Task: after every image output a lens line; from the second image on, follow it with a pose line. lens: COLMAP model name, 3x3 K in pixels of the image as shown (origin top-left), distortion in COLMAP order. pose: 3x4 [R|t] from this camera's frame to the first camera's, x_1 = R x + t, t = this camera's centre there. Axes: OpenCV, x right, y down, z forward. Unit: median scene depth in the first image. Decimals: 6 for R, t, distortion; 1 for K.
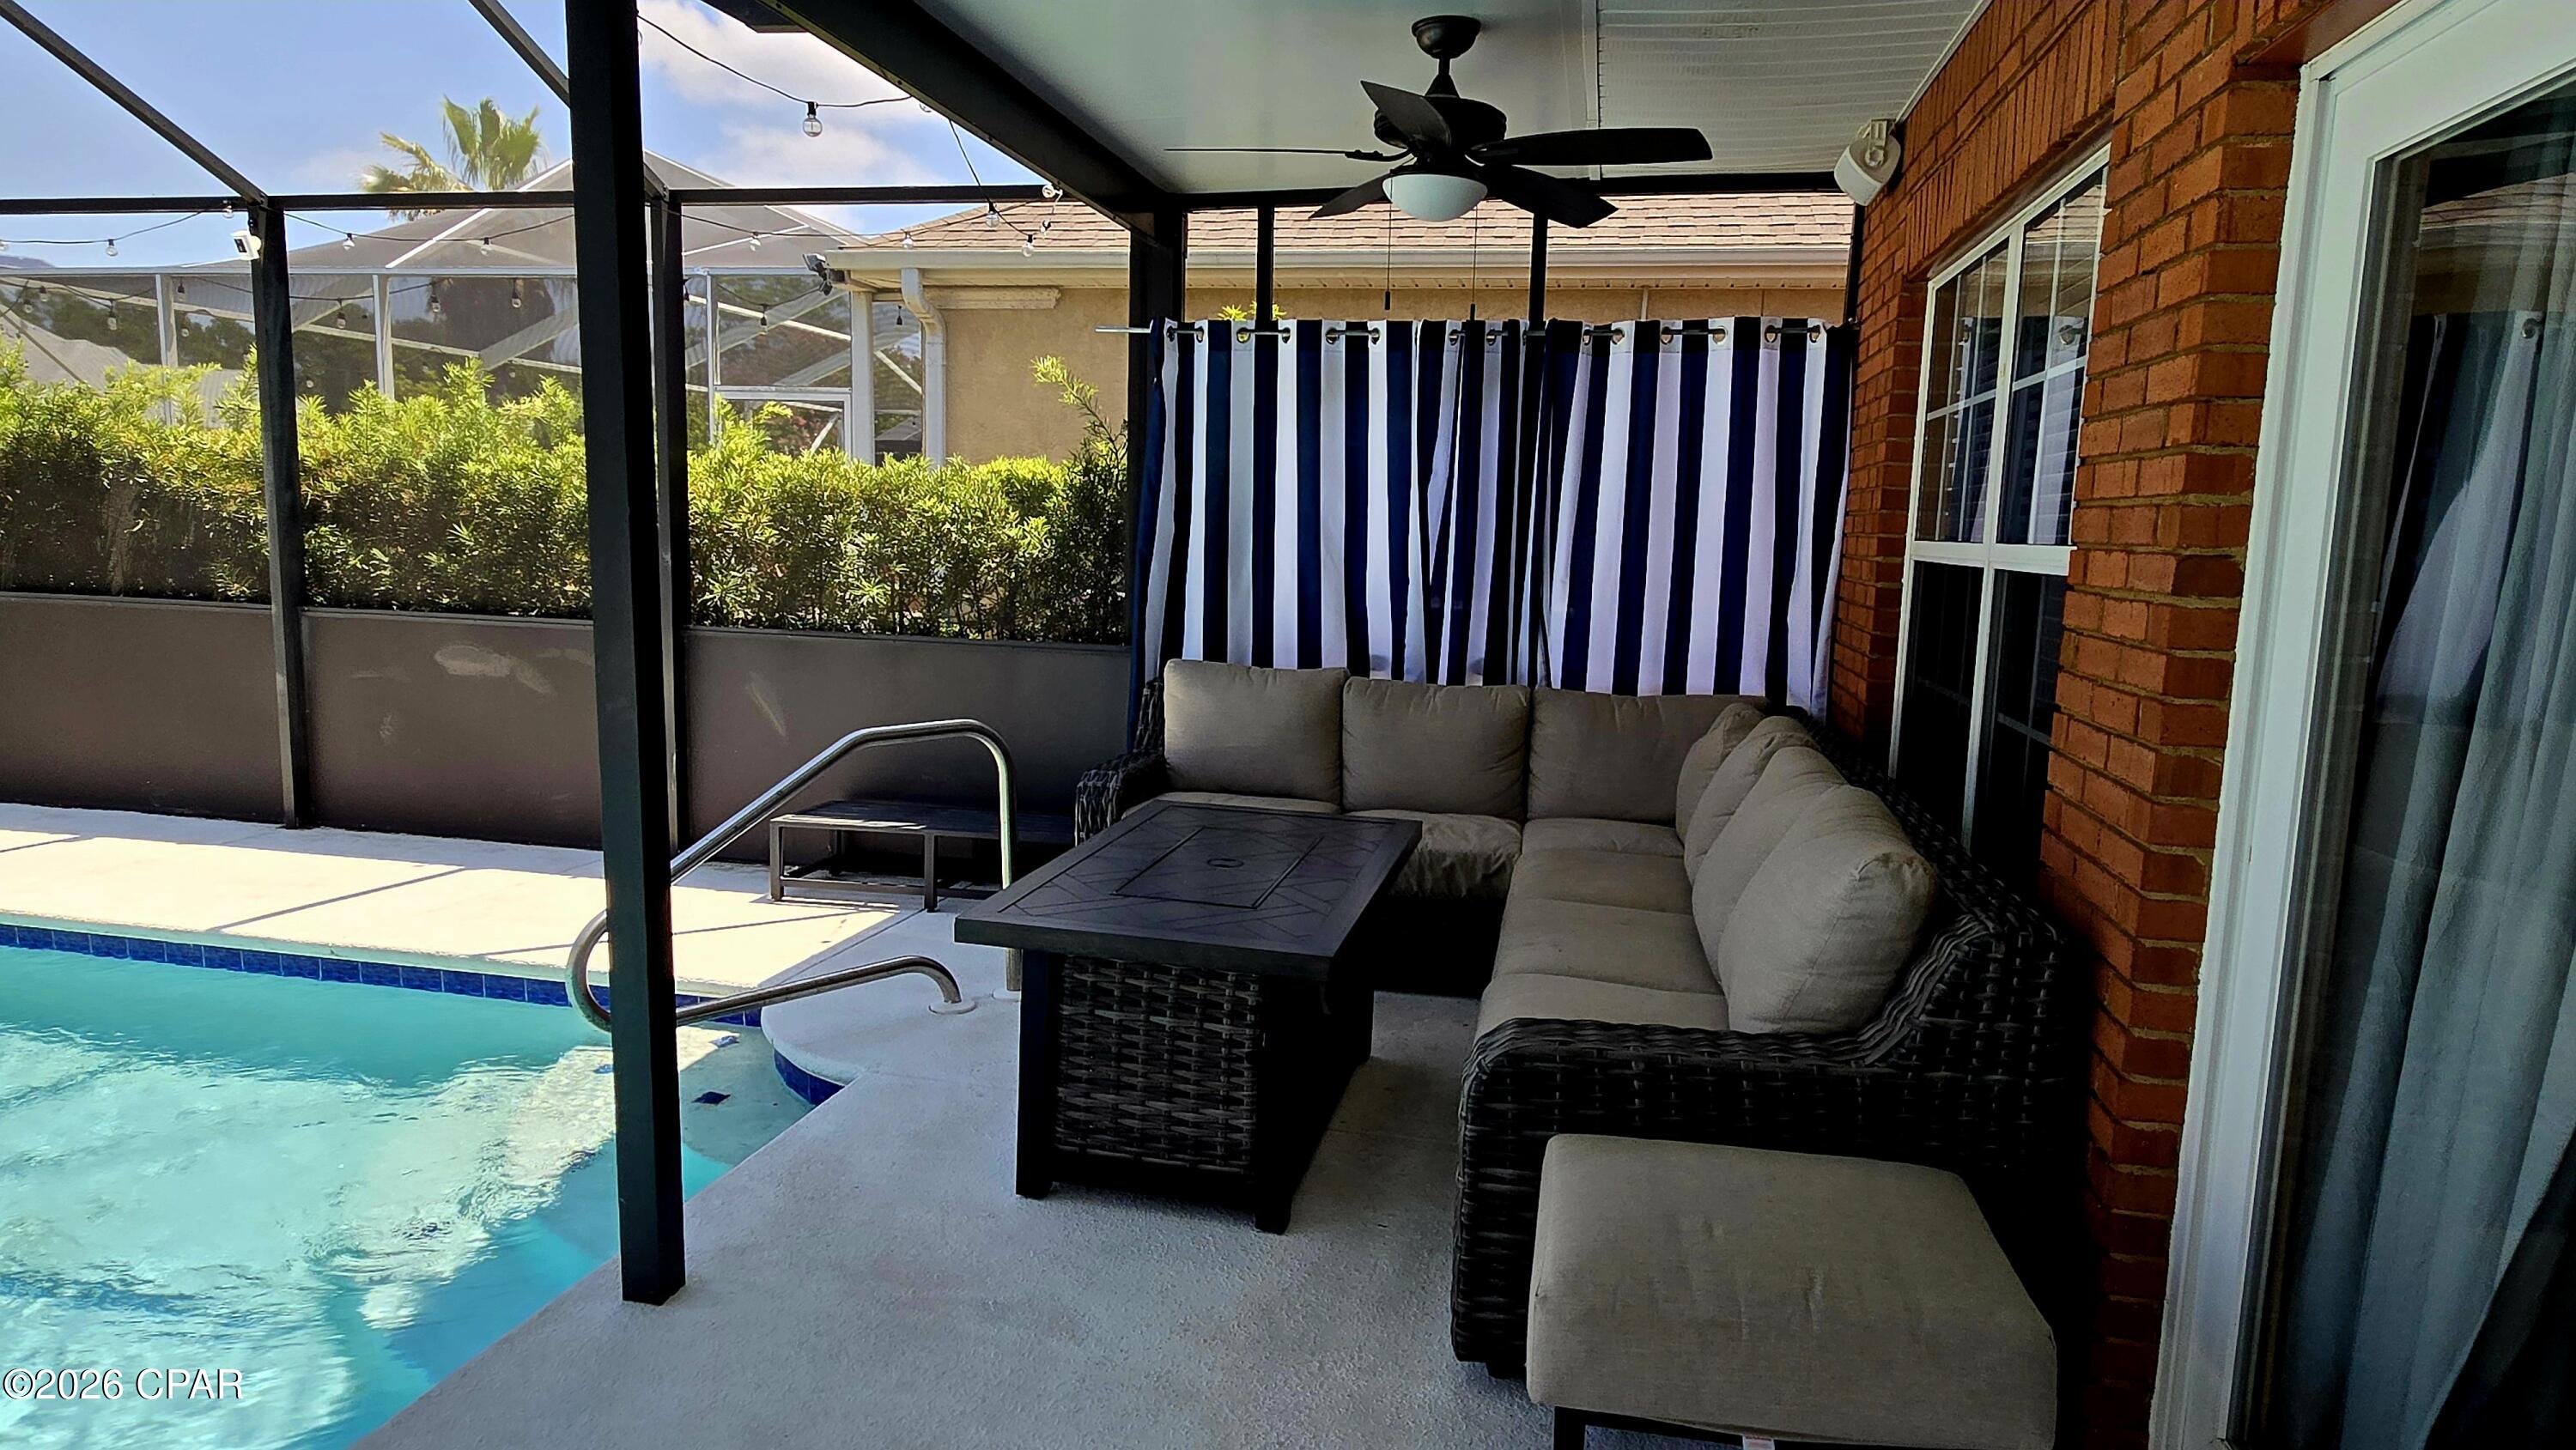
lens RADIAL K [[1451.3, 0, 1289.0], [0, 1451.3, 719.7], [0, 0, 1]] dist [-0.002515, 0.000081]
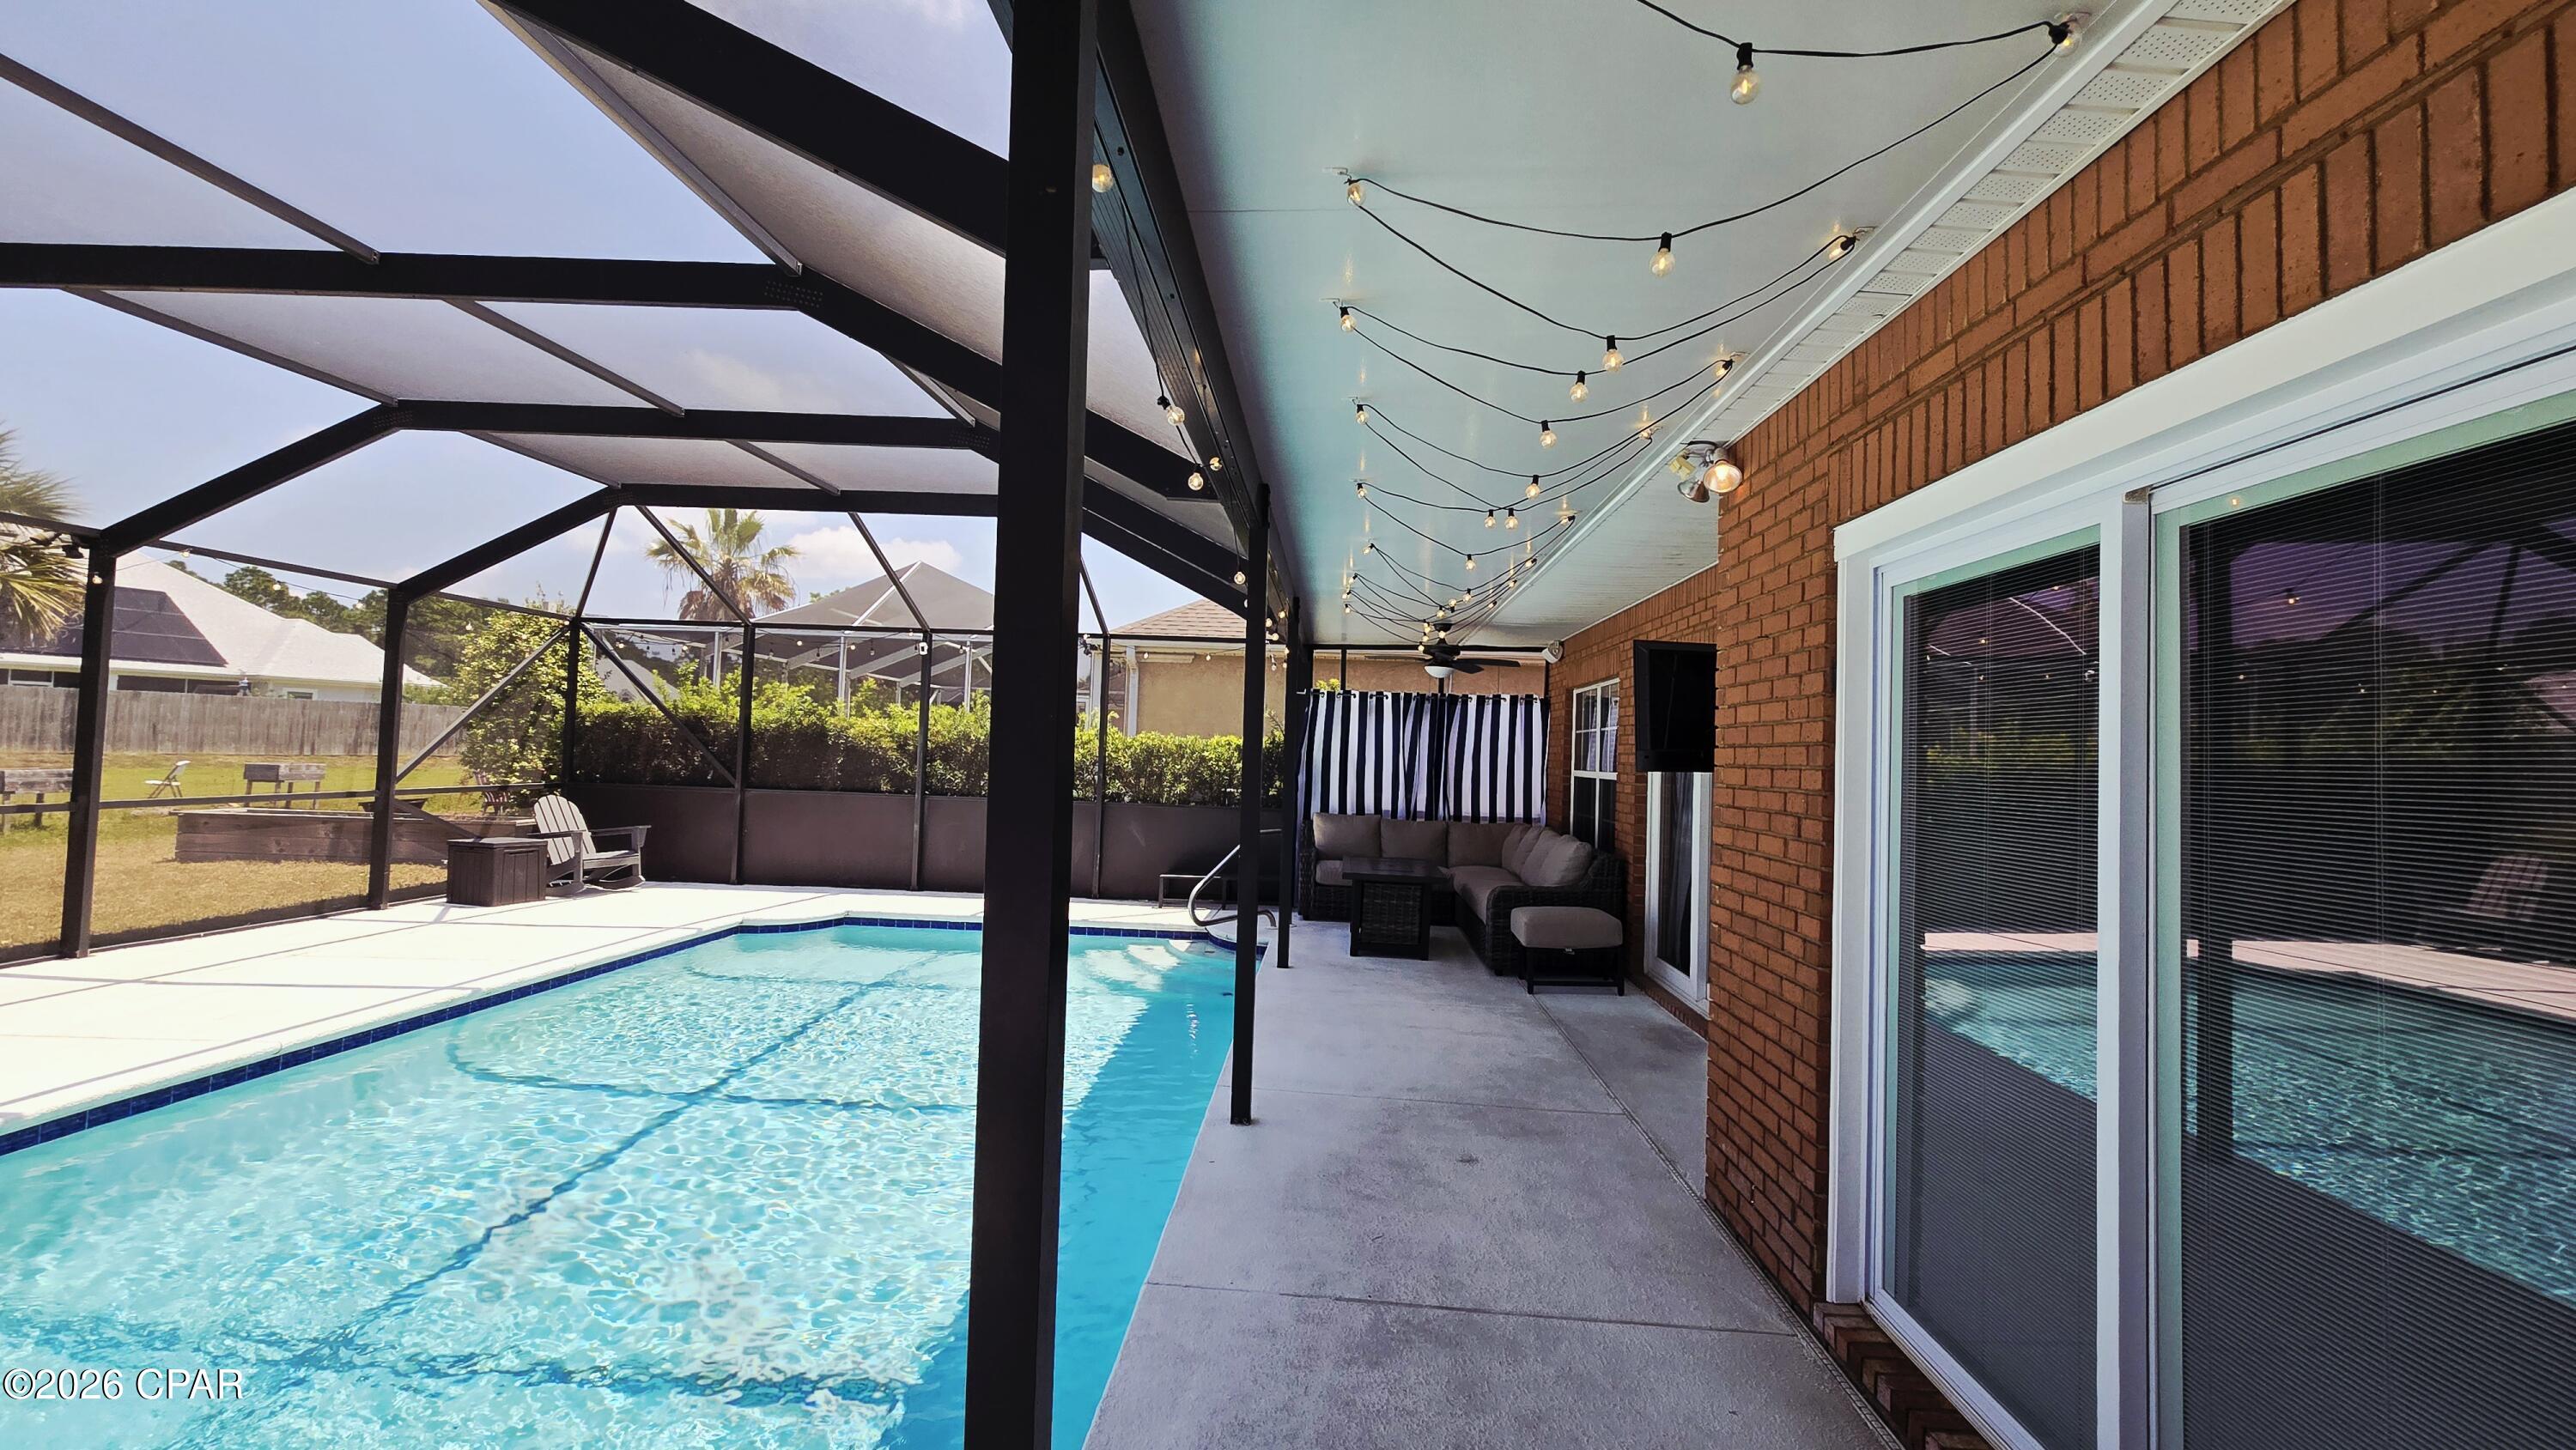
lens RADIAL K [[1033.3, 0, 1298.4], [0, 1033.3, 720.3], [0, 0, 1]] dist [-0.000013, -0.000002]
pose [[0.984347, 0.011737, 0.175852, -0.485543], [0.017281, 0.986544, -0.162579, 0.109284], [-0.175394, 0.163073, 0.970899, -0.958804]]
